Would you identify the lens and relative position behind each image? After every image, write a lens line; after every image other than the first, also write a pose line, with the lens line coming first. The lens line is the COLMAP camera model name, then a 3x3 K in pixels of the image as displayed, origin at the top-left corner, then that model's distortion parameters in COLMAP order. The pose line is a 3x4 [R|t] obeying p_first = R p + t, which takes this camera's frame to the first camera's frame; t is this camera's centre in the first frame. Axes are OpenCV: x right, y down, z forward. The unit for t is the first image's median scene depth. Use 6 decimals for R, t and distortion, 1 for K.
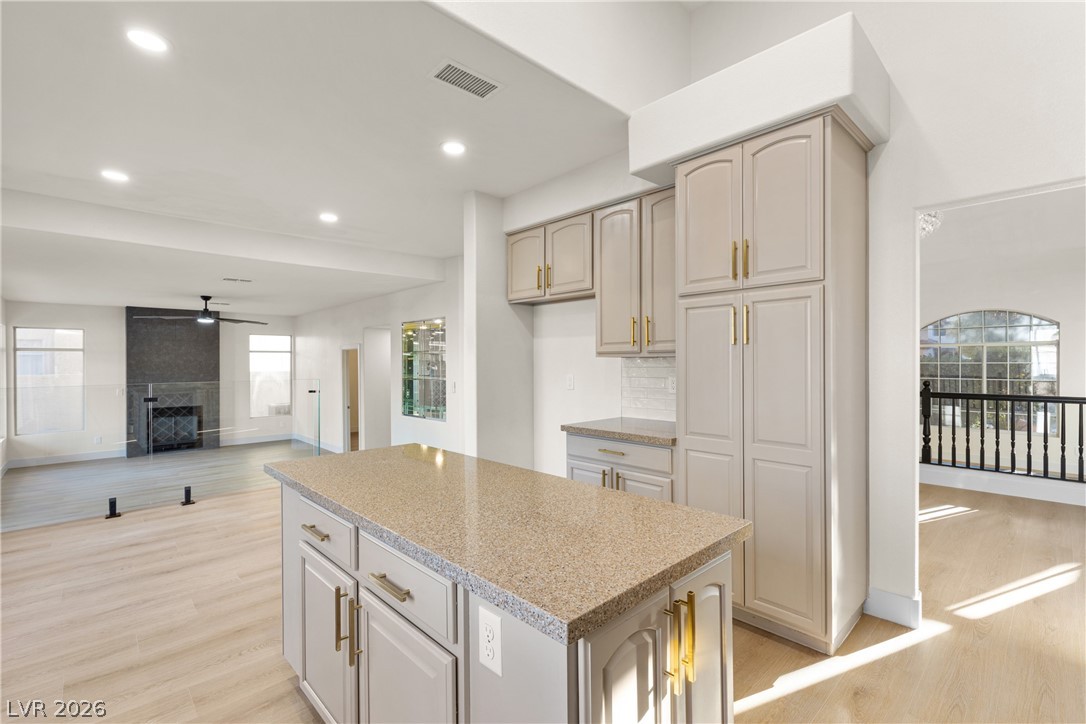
lens RADIAL K [[489.1, 0, 548.0], [0, 489.1, 362.1], [0, 0, 1]] dist [0.005936, 0.001879]
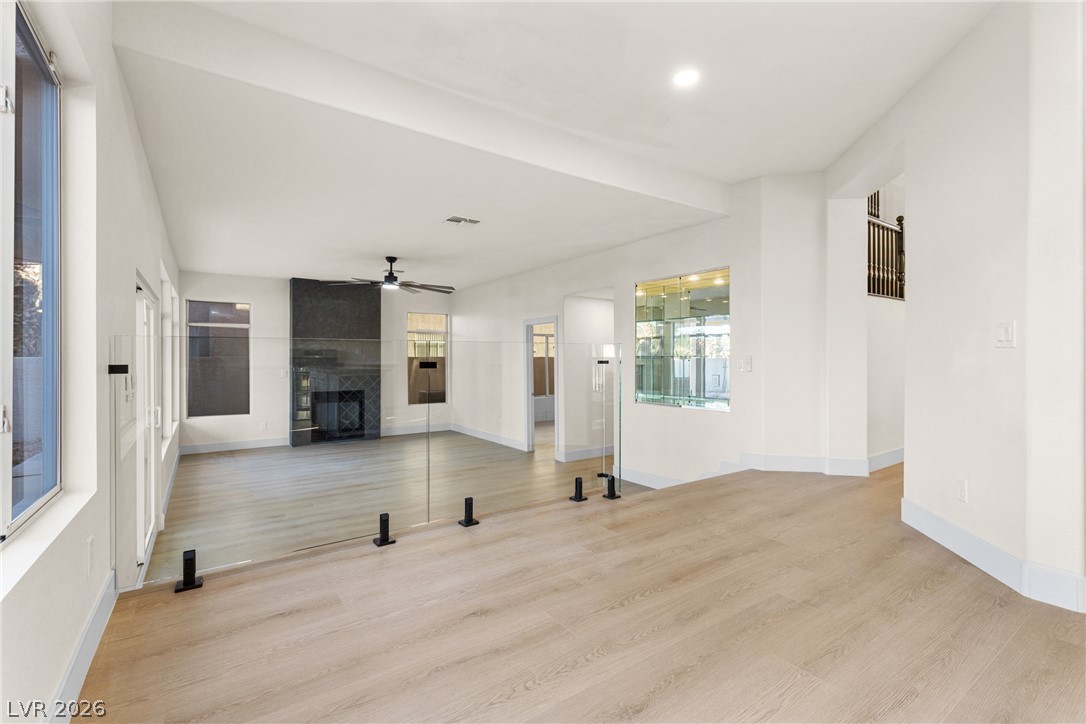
lens RADIAL K [[489.1, 0, 549.6], [0, 489.1, 359.2], [0, 0, 1]] dist [0.005936, 0.001879]
pose [[0.990353, 0.003622, -0.138521, -0.260513], [-0.003501, 0.999993, 0.001112, 0.031466], [0.138524, -0.000616, 0.990359, 0.174758]]
